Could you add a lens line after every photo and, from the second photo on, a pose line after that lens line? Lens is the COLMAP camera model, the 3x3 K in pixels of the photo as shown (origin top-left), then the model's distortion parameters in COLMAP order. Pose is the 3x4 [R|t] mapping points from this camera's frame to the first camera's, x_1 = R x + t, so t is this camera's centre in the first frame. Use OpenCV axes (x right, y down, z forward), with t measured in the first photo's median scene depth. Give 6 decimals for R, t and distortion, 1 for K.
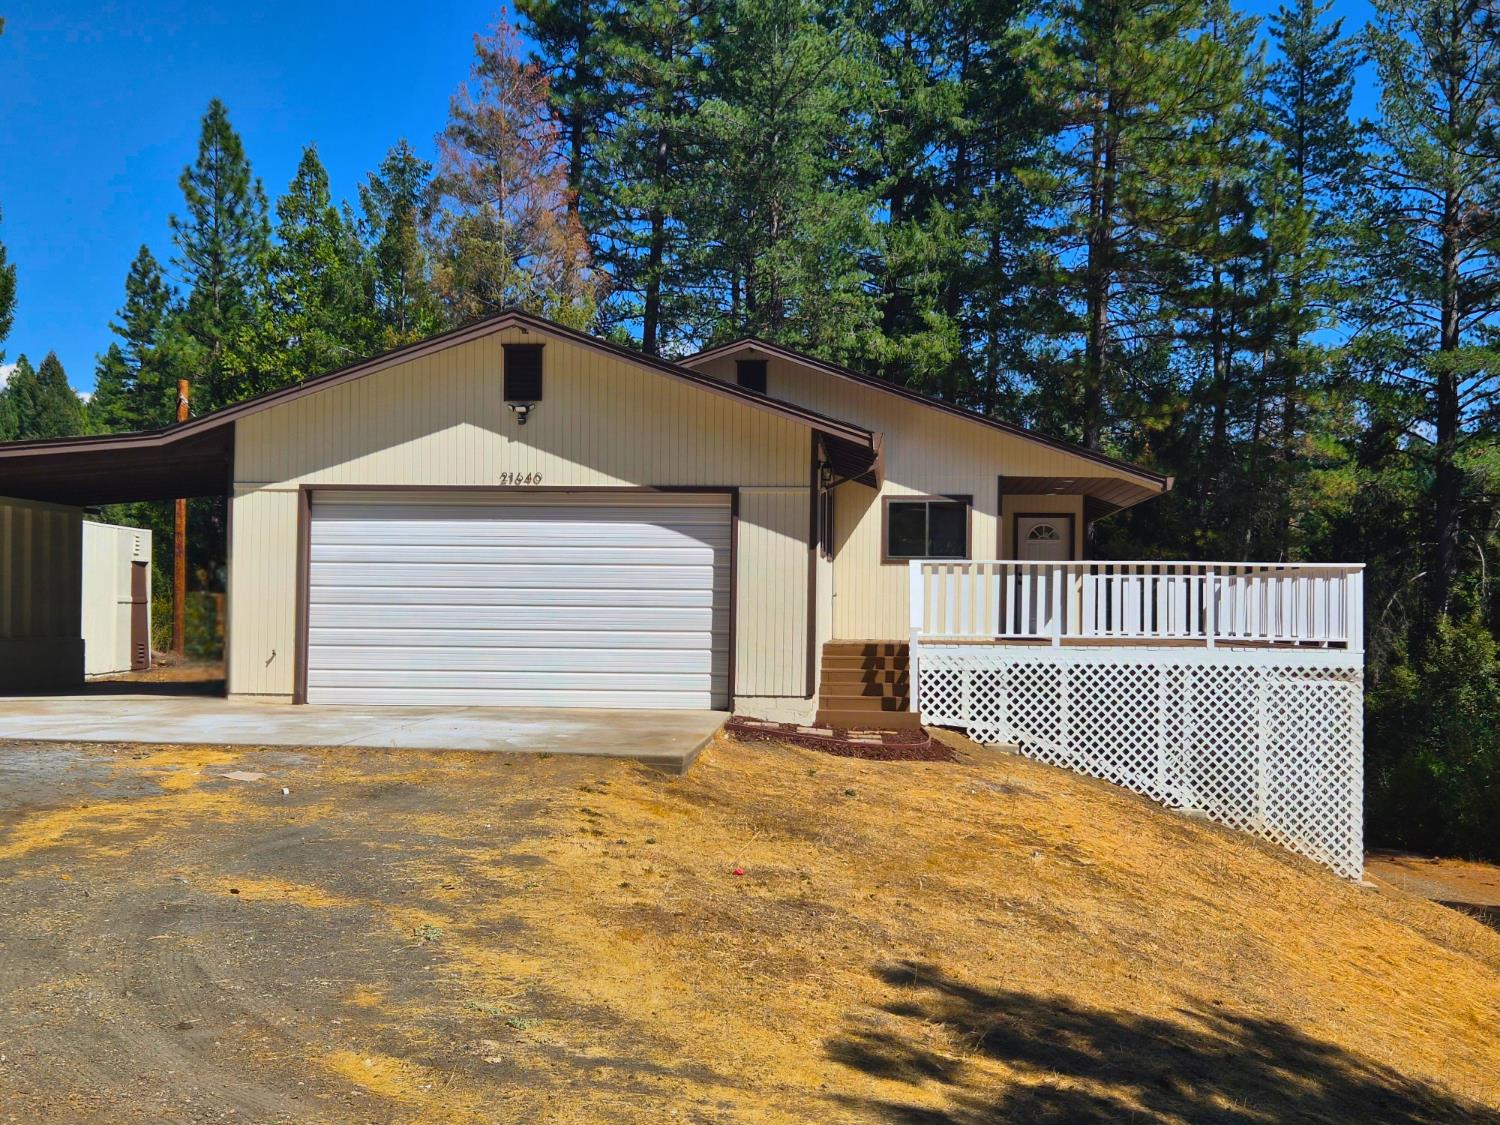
lens RADIAL K [[2032.2, 0, 776.5], [0, 2032.2, 574.1], [0, 0, 1]] dist [0.101037, -0.133453]
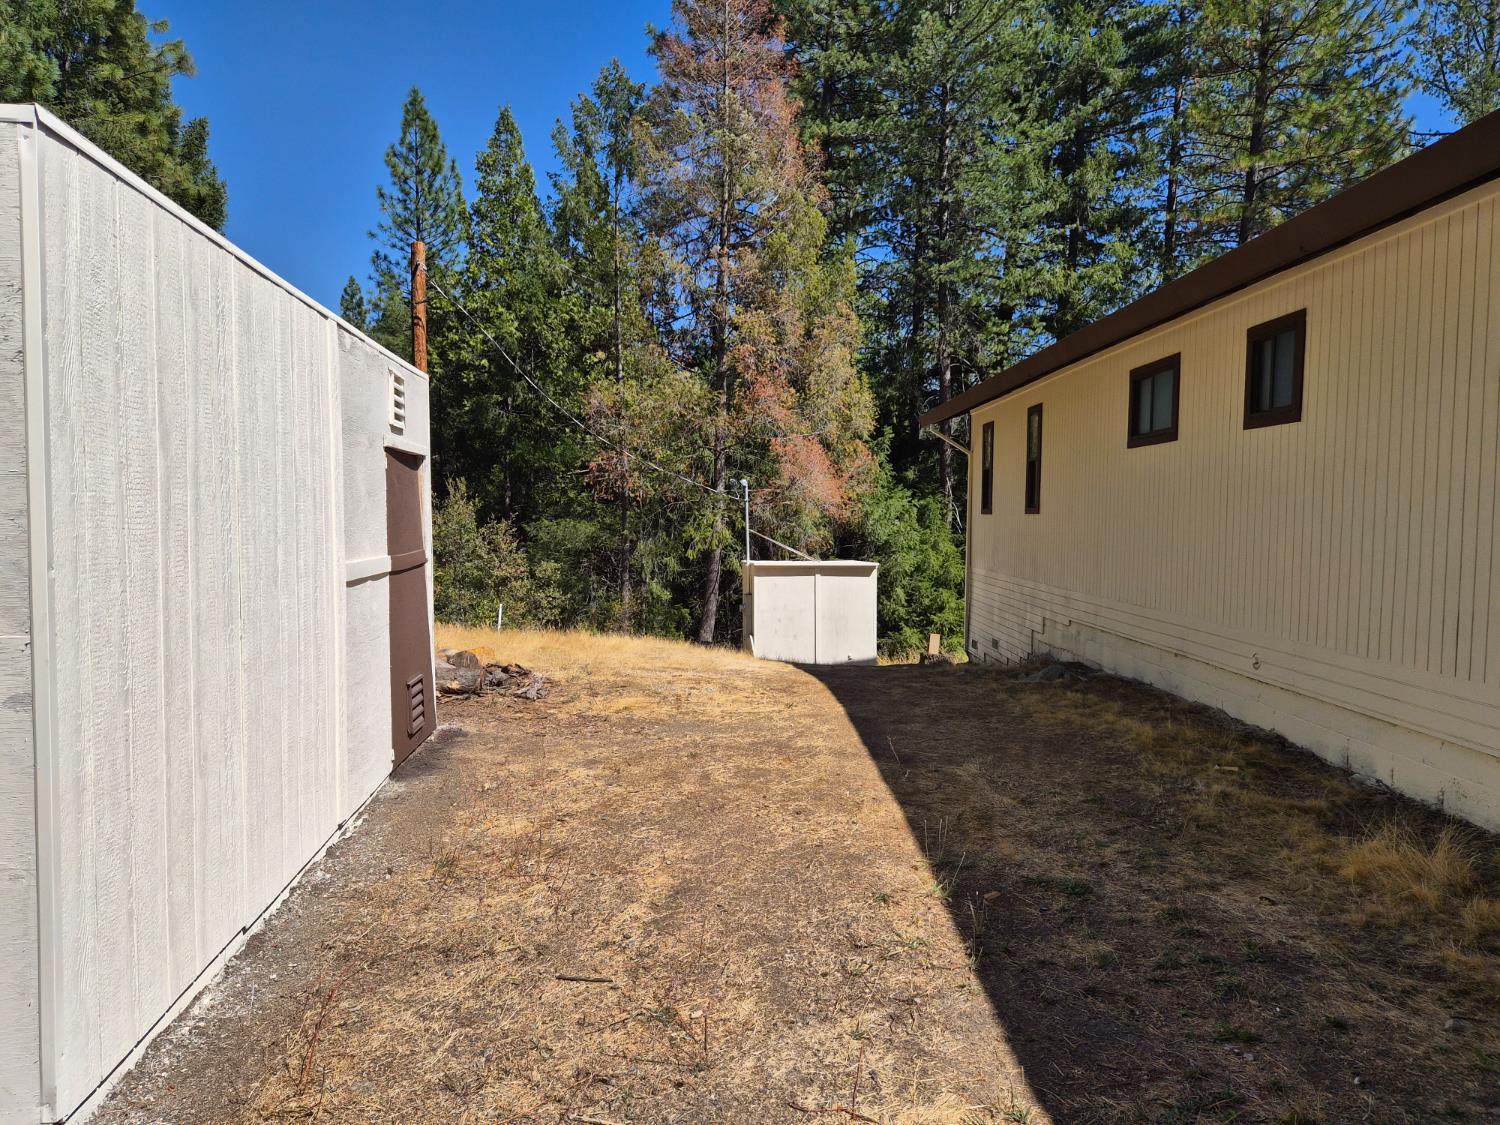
lens RADIAL K [[1009.1, 0, 718.5], [0, 1009.1, 558.7], [0, 0, 1]] dist [0.008042, -0.000330]
pose [[0.998928, -0.012272, 0.044626, -0.132978], [0.009364, 0.997854, 0.064812, 0.000668], [-0.045325, -0.064325, 0.996899, 0.413125]]
